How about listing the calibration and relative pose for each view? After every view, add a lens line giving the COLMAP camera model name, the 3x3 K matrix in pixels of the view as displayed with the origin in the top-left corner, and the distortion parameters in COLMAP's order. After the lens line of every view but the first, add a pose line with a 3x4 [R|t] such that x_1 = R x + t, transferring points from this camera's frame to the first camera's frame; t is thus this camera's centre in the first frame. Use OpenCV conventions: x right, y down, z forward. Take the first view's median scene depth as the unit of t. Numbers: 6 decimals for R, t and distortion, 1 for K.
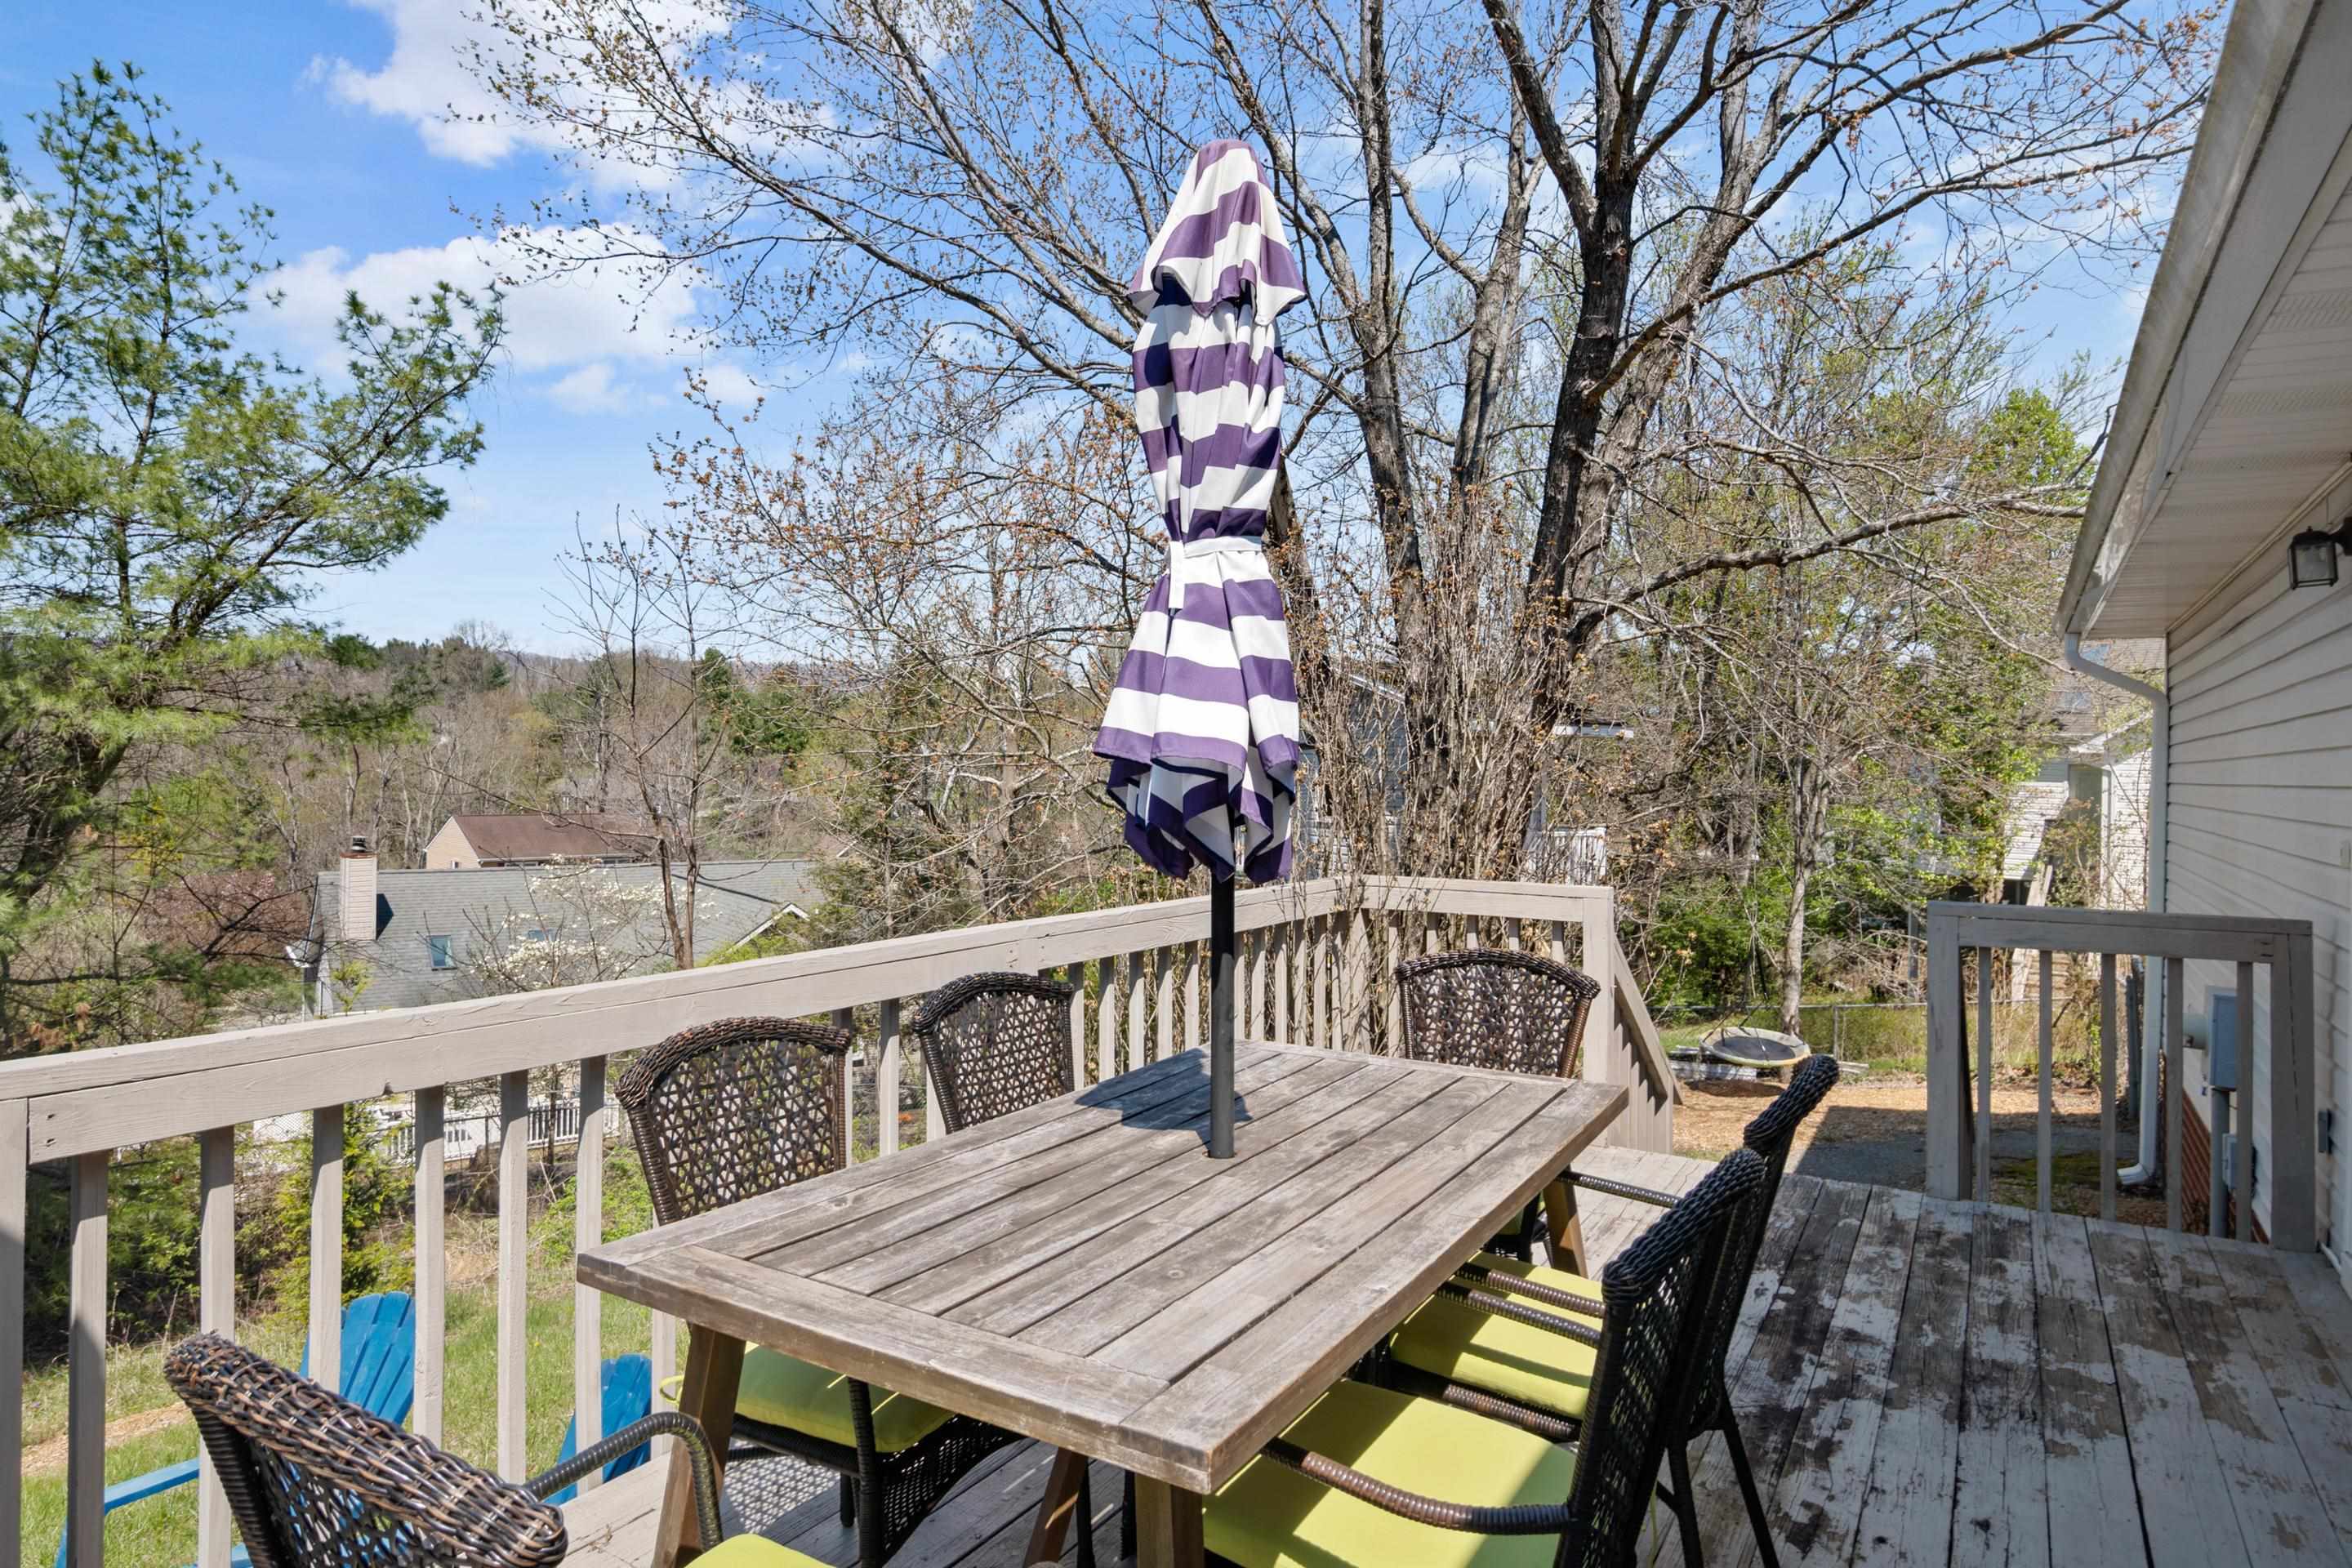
lens RADIAL K [[1317.1, 0, 1179.9], [0, 1317.1, 752.1], [0, 0, 1]] dist [-0.007654, -0.001129]
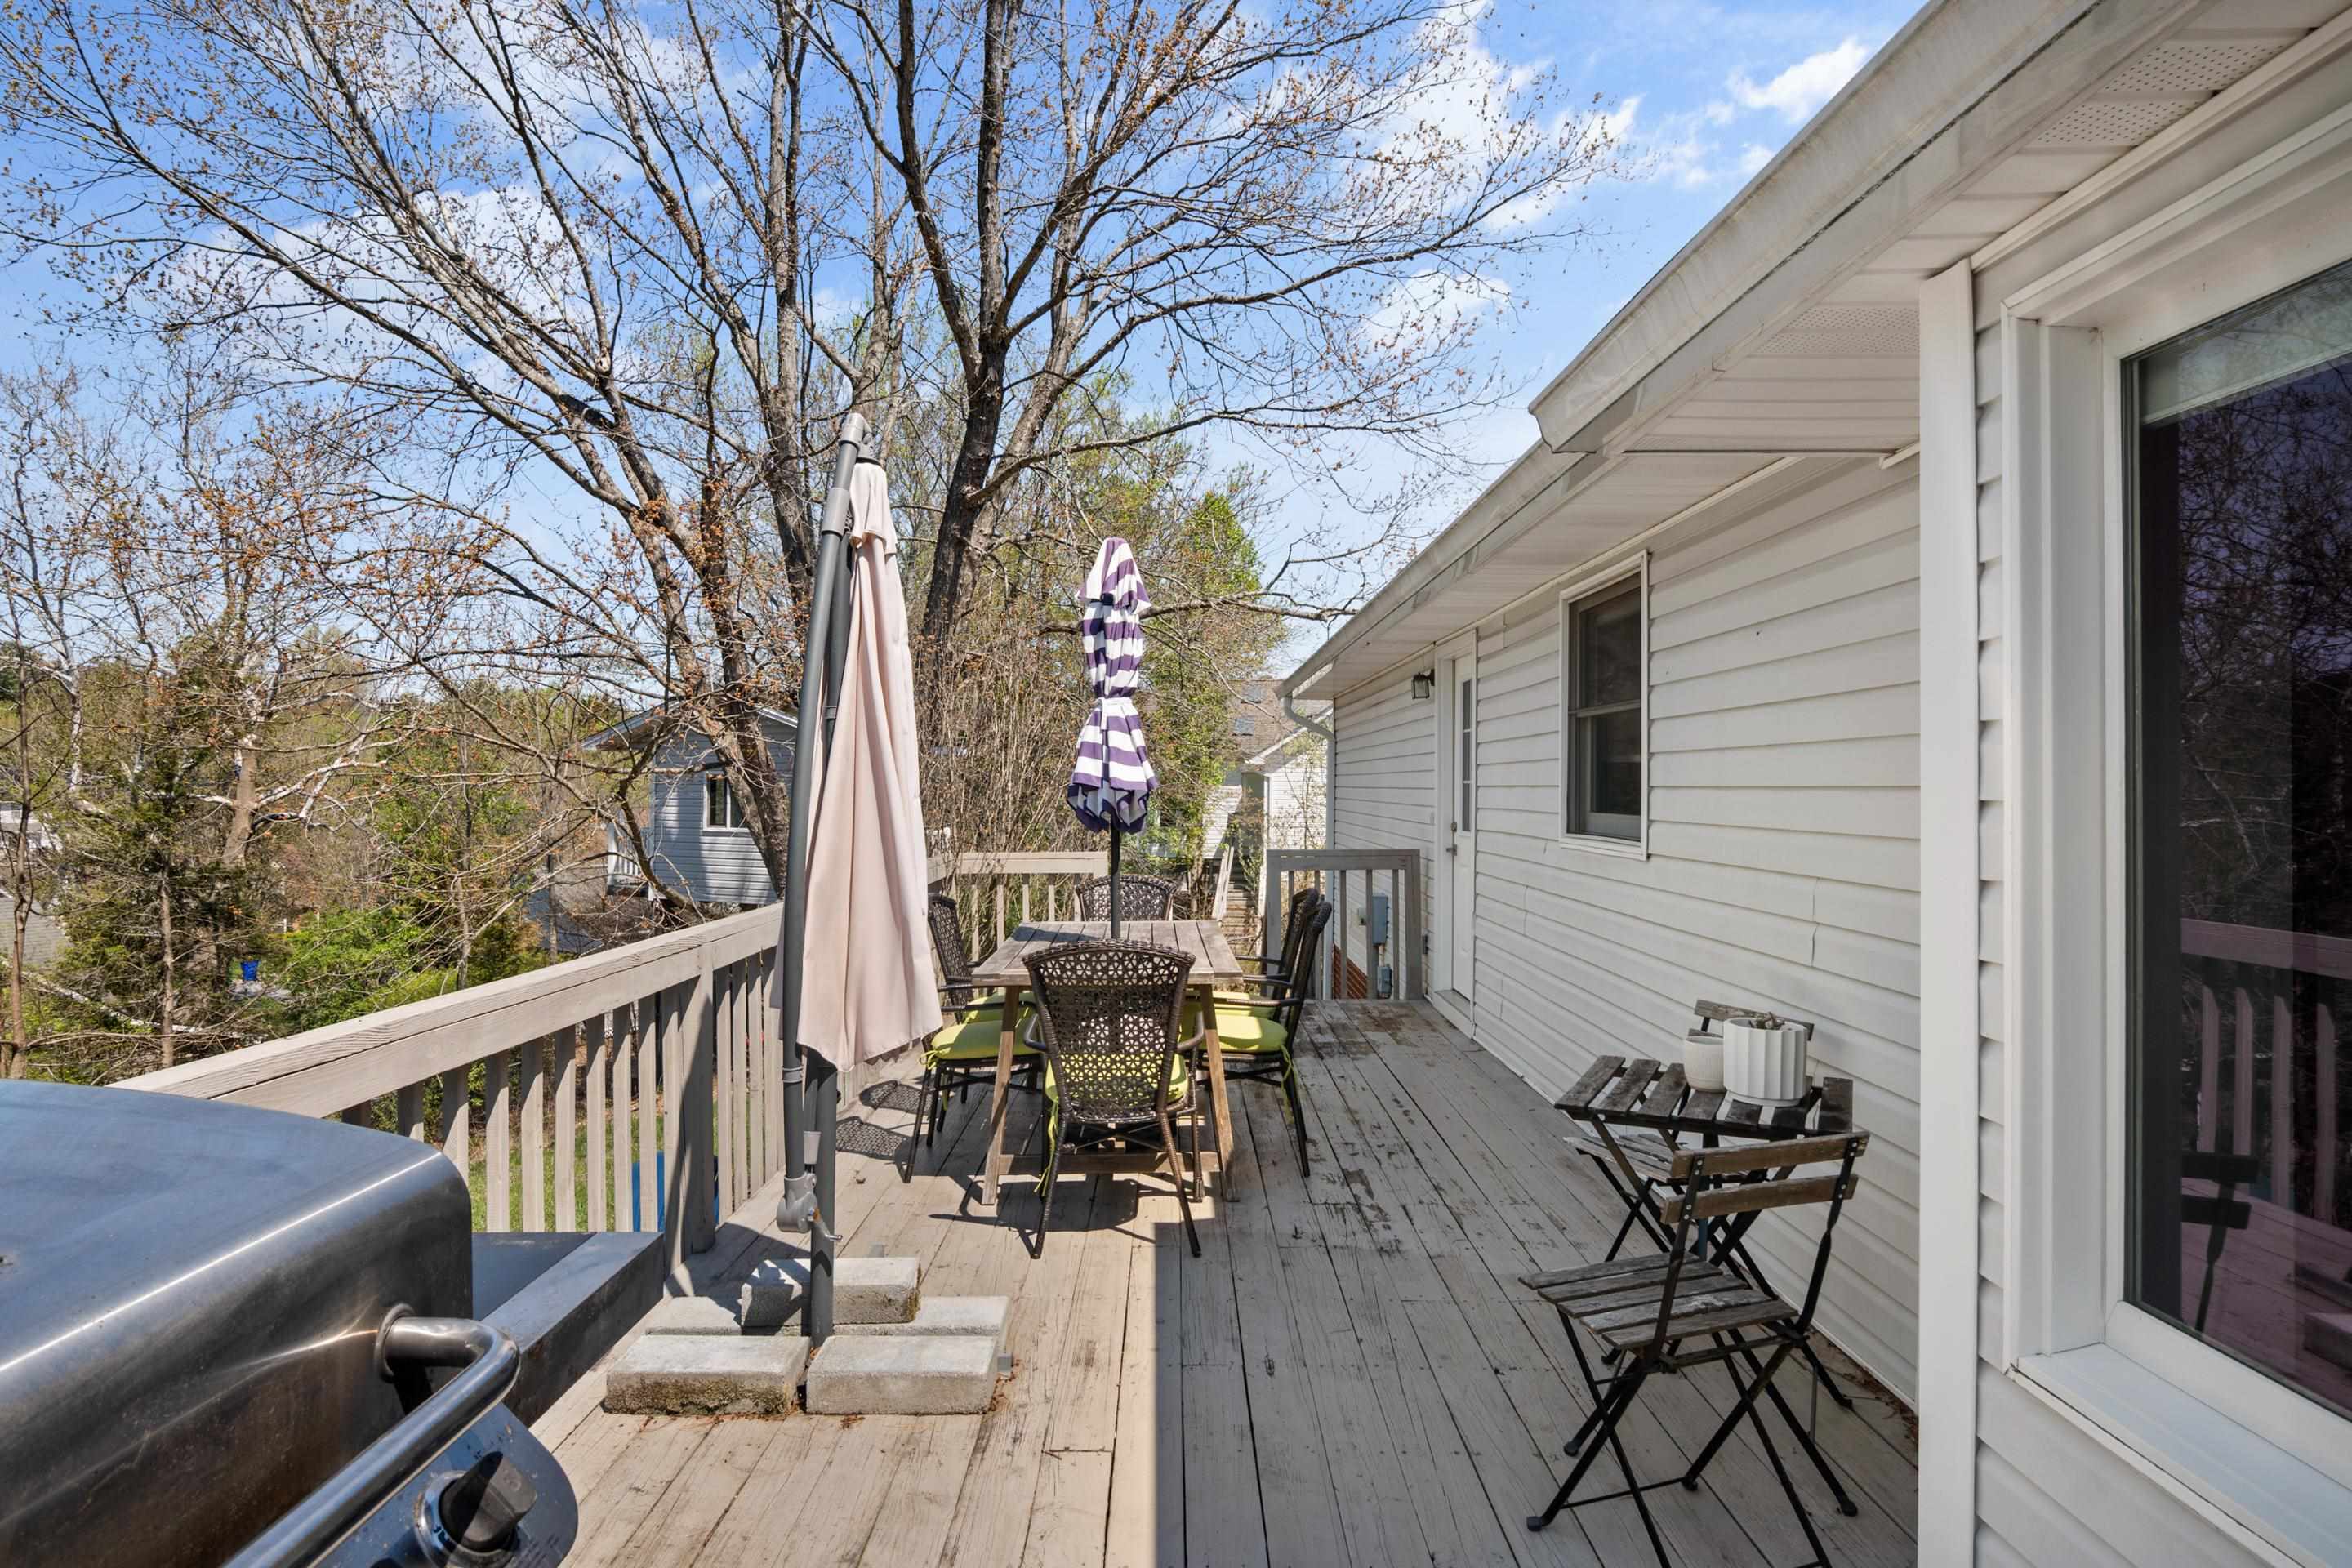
lens RADIAL K [[1317.1, 0, 1179.9], [0, 1317.1, 752.1], [0, 0, 1]] dist [-0.007654, -0.001129]
pose [[0.839329, -0.000310, 0.543624, -0.349306], [0.004082, 0.999975, -0.005732, -0.012027], [-0.543609, 0.007030, 0.839309, -0.330946]]
